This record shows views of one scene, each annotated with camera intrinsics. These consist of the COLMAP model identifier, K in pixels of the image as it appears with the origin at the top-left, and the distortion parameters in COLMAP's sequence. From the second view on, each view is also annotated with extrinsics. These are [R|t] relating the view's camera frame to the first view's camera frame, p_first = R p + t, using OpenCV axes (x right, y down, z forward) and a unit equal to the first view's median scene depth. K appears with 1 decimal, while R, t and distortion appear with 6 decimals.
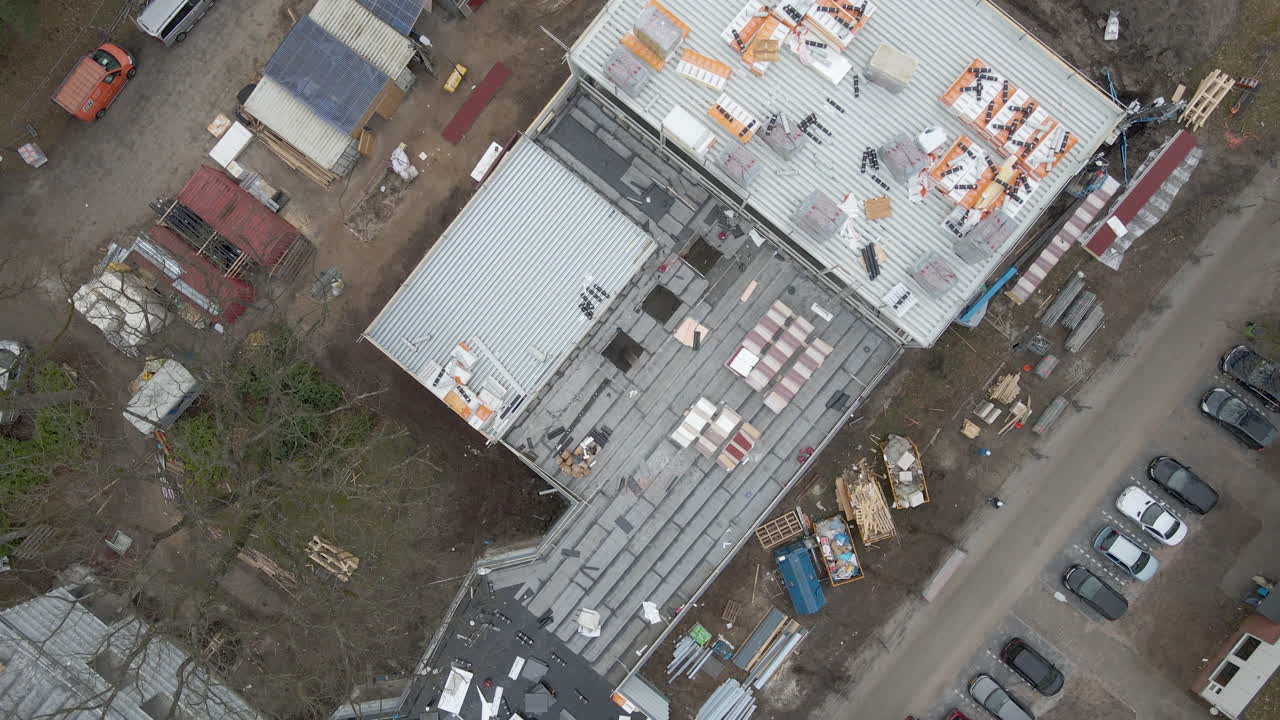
lens RADIAL K [[968.4, 0, 644.8], [0, 968.4, 347.8], [0, 0, 1]] dist [0.096085, 0.003661]
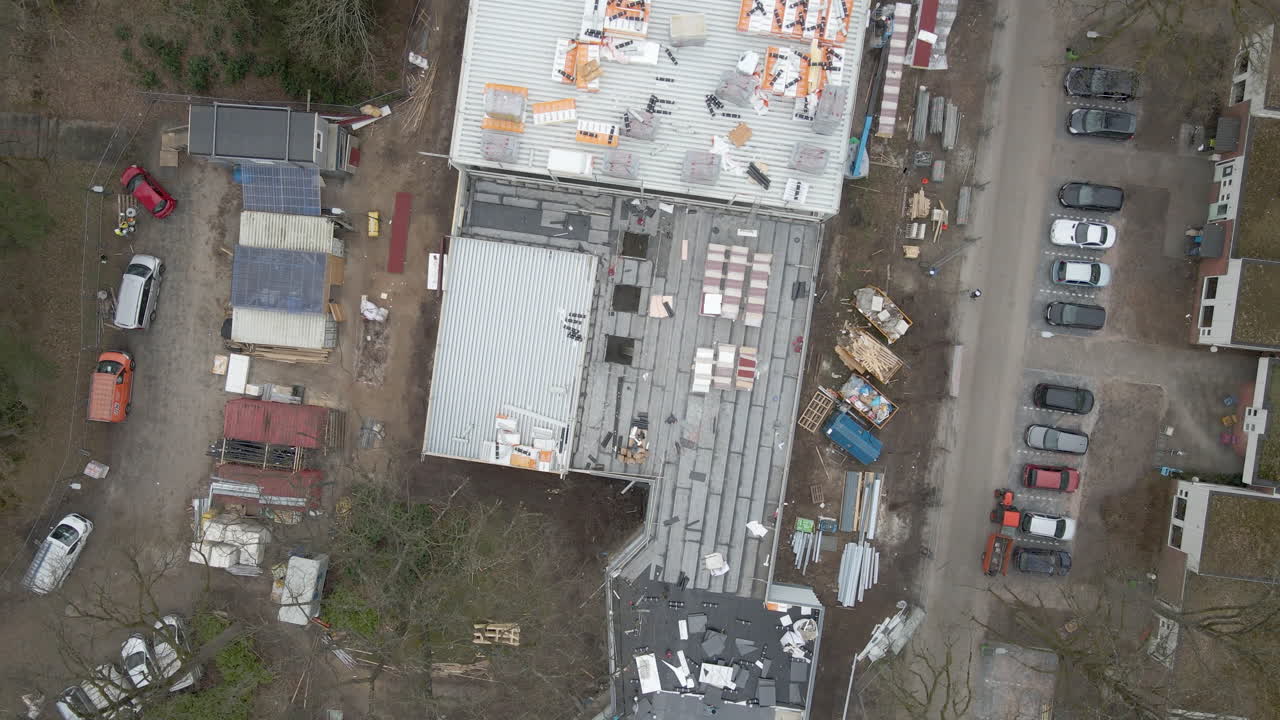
lens RADIAL K [[968.4, 0, 606.2], [0, 968.4, 355.2], [0, 0, 1]] dist [0.096085, 0.003661]
pose [[0.853679, -0.519522, -0.036448, 0.003131], [0.519817, 0.854276, -0.001603, 0.002546], [0.031969, -0.017578, 0.999334, -0.167820]]
